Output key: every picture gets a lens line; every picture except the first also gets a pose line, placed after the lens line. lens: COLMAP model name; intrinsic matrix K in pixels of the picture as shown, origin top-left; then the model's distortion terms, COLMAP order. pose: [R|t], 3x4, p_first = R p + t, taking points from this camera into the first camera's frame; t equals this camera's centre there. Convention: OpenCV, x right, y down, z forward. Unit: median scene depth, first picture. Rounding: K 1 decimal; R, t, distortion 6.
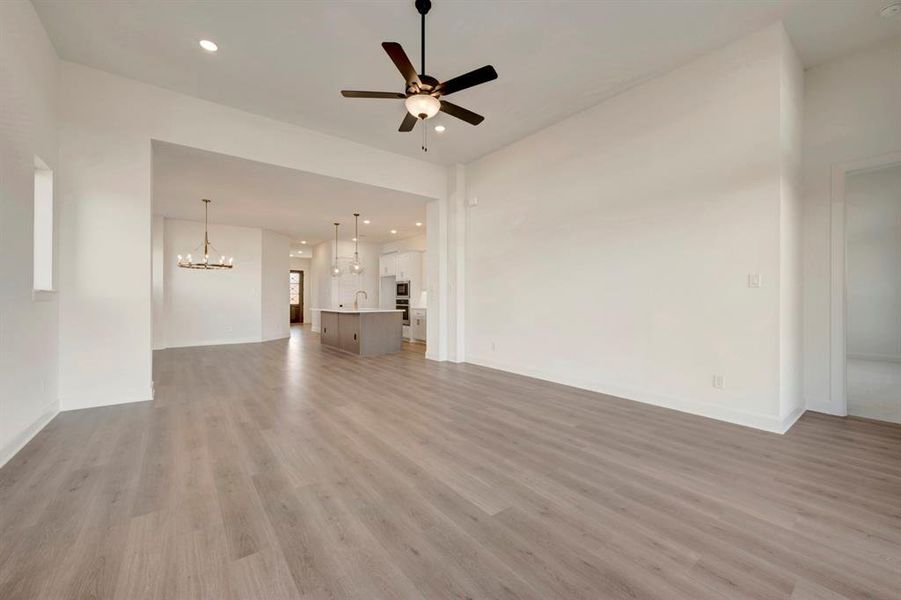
lens RADIAL K [[361.4, 0, 449.8], [0, 361.4, 294.5], [0, 0, 1]] dist [0.000229, -0.000162]
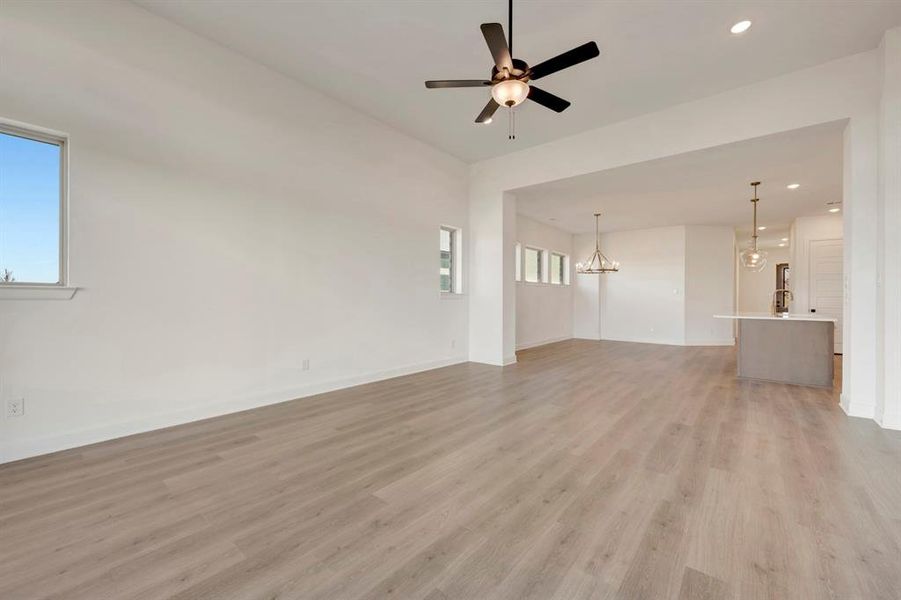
lens RADIAL K [[361.4, 0, 449.8], [0, 361.4, 294.5], [0, 0, 1]] dist [0.000229, -0.000162]
pose [[0.220161, -0.007508, -0.975435, 0.820820], [0.006622, 0.999959, -0.006203, 0.007074], [0.975441, -0.005093, 0.220202, 0.650252]]
